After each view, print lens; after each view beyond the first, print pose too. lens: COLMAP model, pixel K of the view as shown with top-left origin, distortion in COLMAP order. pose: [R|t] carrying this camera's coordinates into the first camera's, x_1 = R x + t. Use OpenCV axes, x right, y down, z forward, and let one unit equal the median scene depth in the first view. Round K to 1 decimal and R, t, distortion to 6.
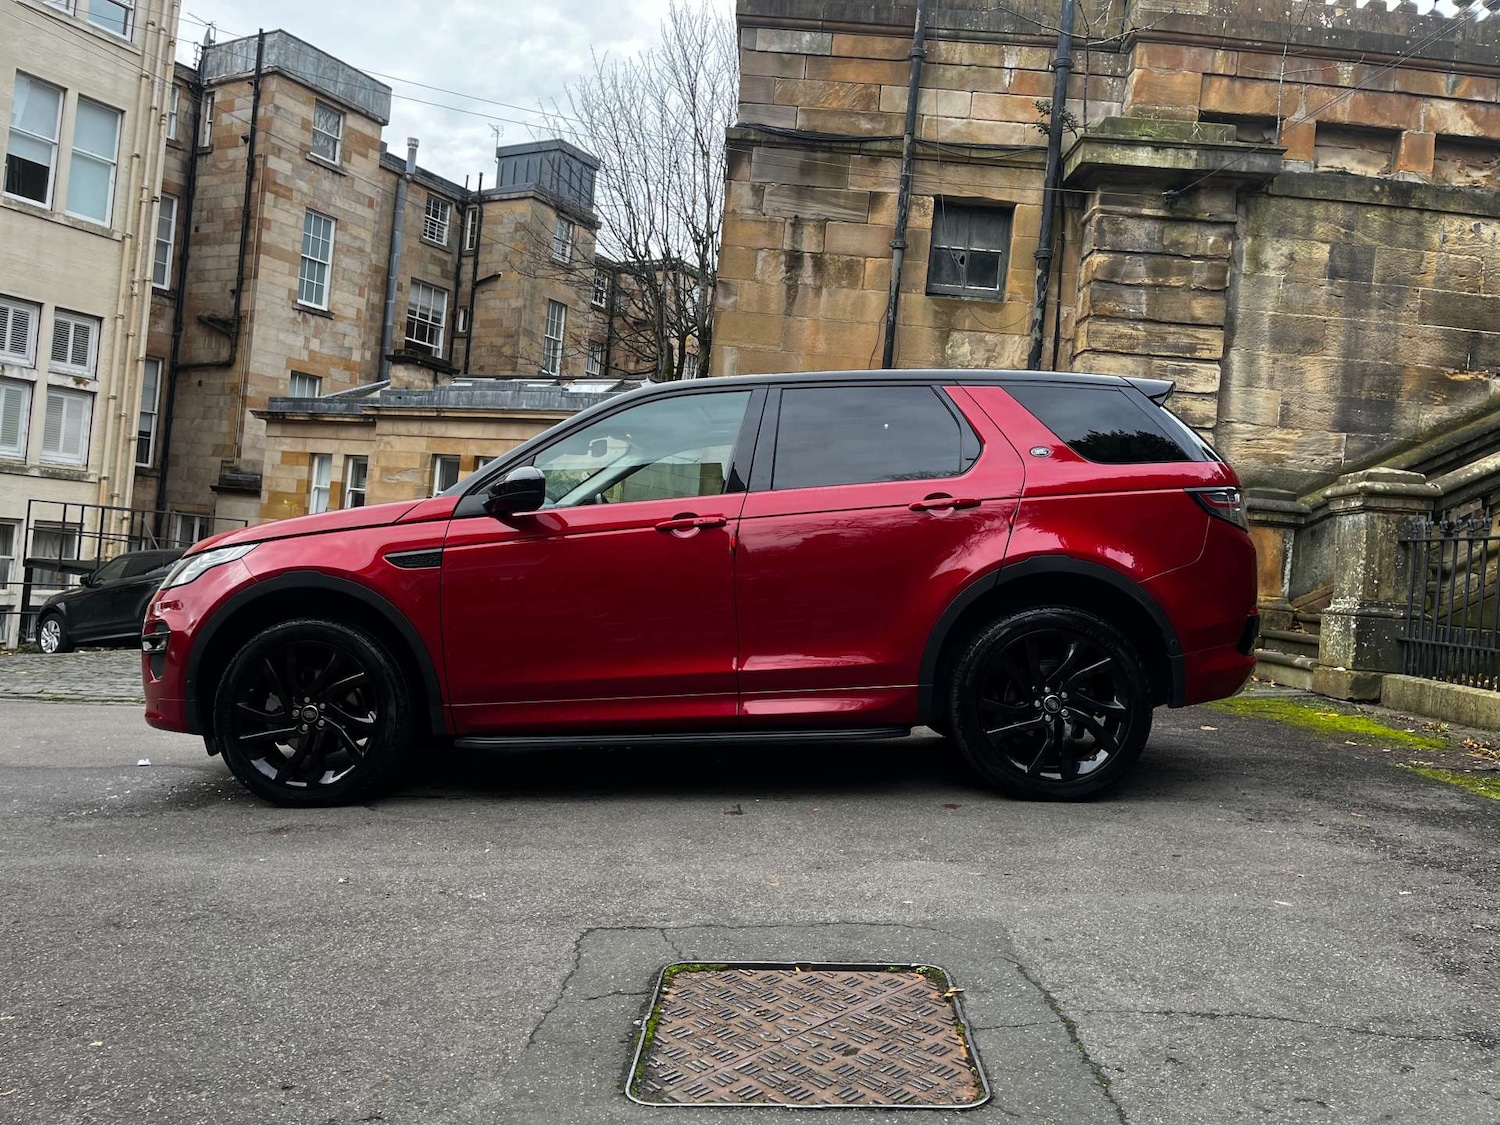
lens RADIAL K [[1128.2, 0, 753.6], [0, 1128.2, 546.2], [0, 0, 1]] dist [0.075330, -0.102225]
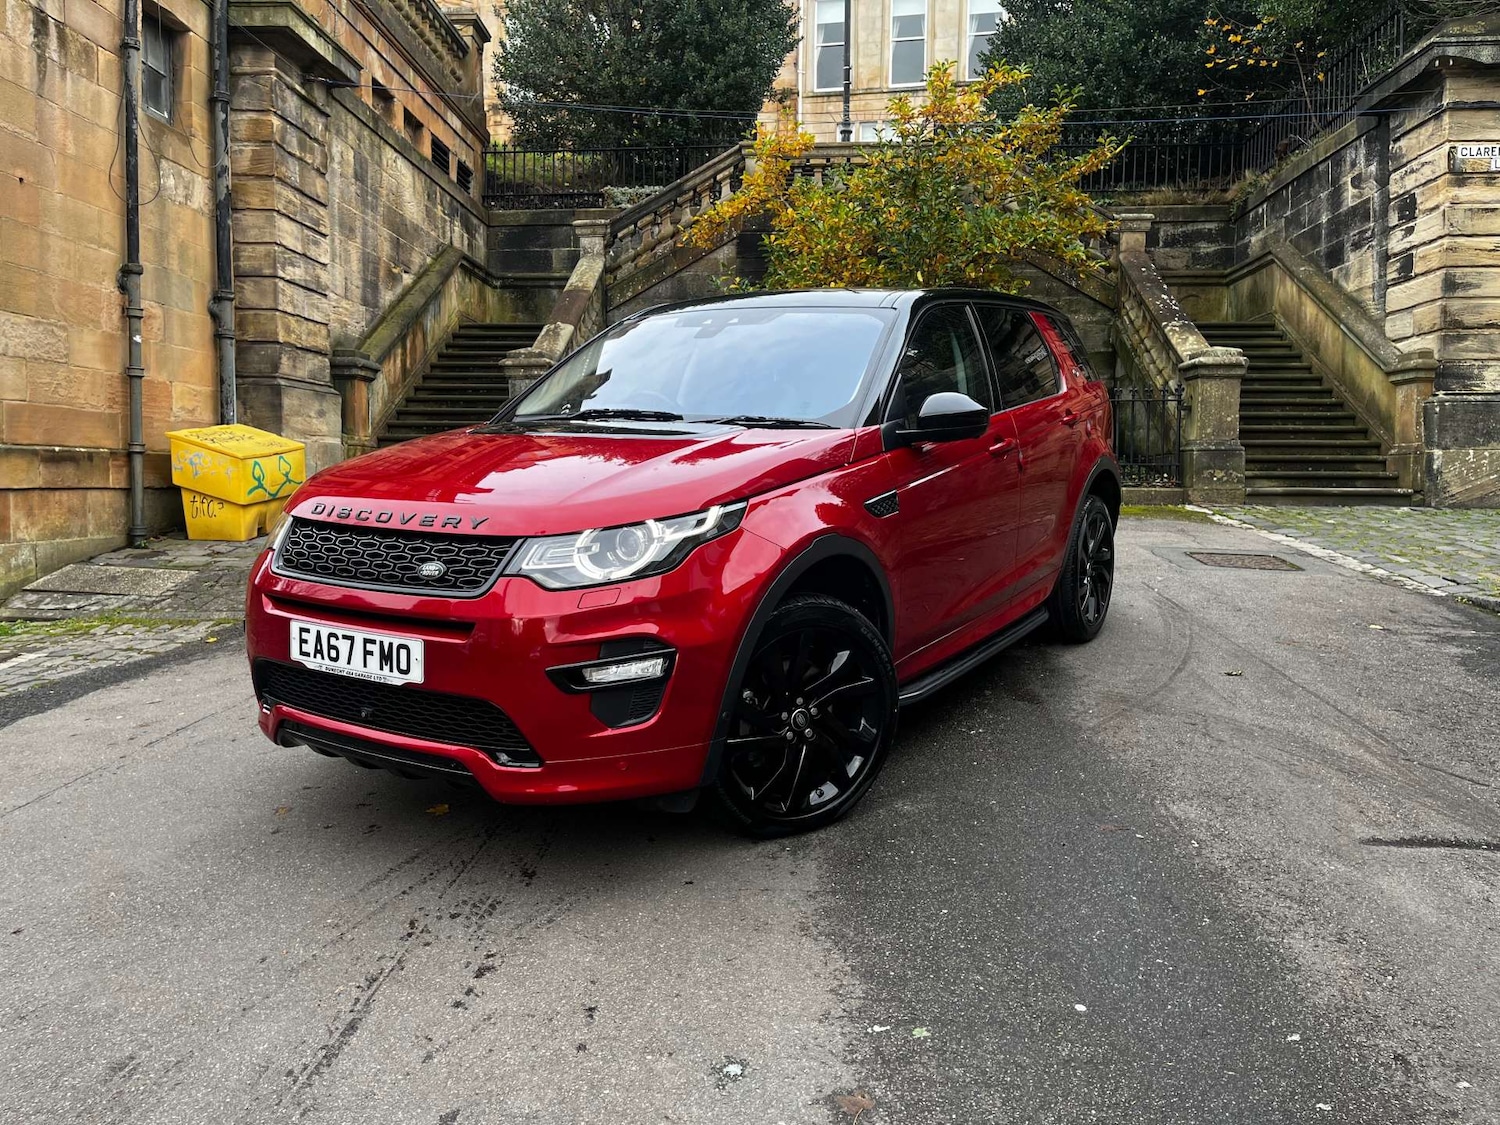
lens RADIAL K [[1126.0, 0, 746.0], [0, 1126.0, 548.2], [0, 0, 1]] dist [0.073240, -0.100398]
pose [[0.055202, -0.146817, 0.987622, -0.736768], [-0.013586, 0.988928, 0.147771, -0.024247], [-0.998383, -0.021575, 0.052596, 0.484021]]
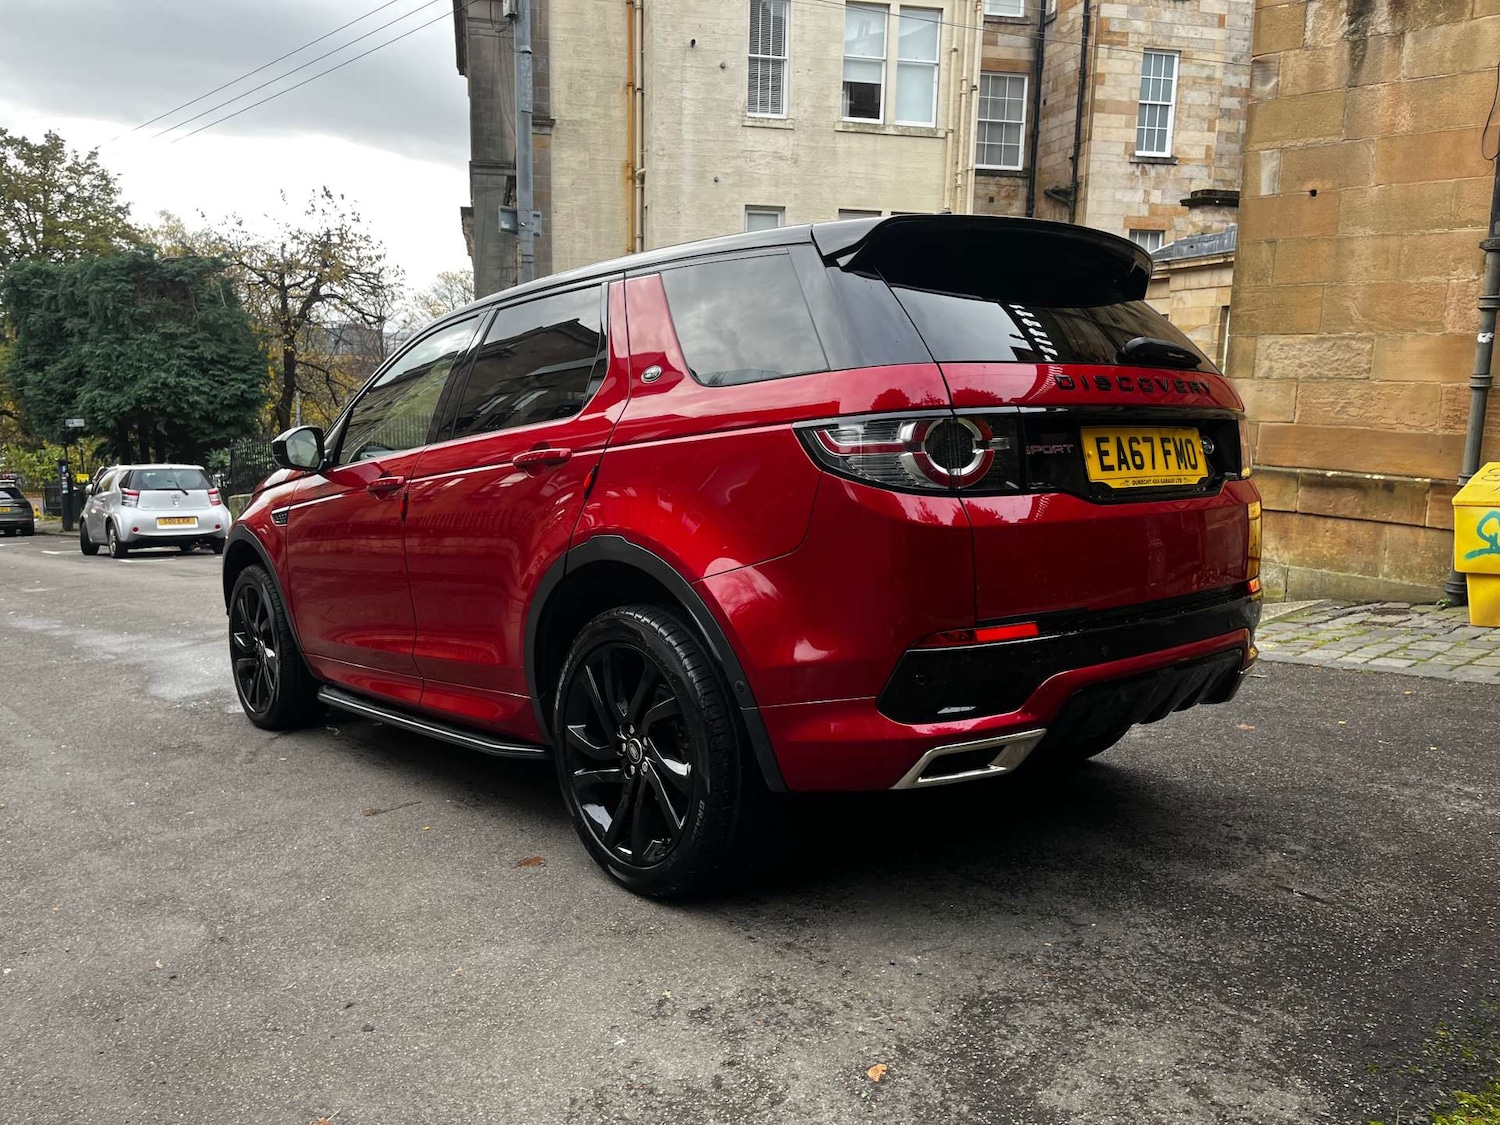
lens RADIAL K [[1142.8, 0, 748.1], [0, 1142.8, 542.0], [0, 0, 1]] dist [0.083641, -0.126657]
pose [[0.672906, 0.039442, -0.738676, 0.312900], [0.052728, 0.993480, 0.101081, -0.020154], [0.737847, -0.106967, 0.666438, 0.232597]]
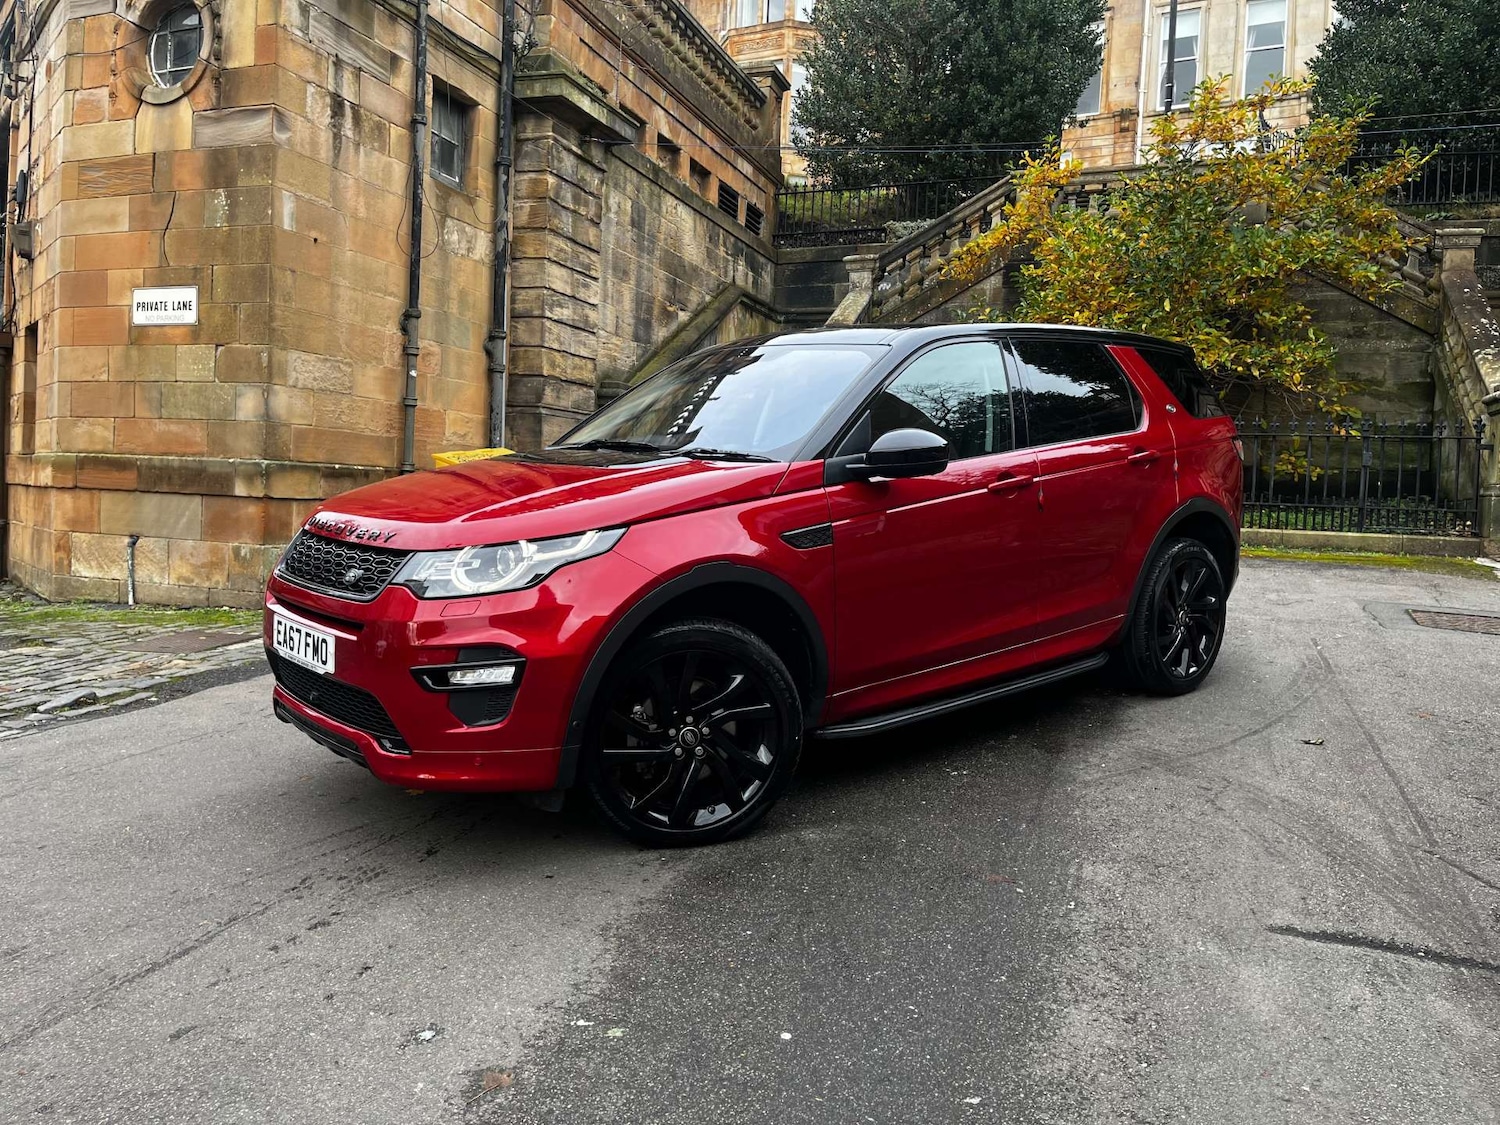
lens RADIAL K [[1130.7, 0, 764.4], [0, 1130.7, 546.9], [0, 0, 1]] dist [0.026041, 0.001977]
pose [[0.339414, -0.111995, 0.933946, -0.727309], [-0.020216, 0.991789, 0.126279, -0.027927], [-0.940420, -0.061742, 0.334362, 0.362721]]
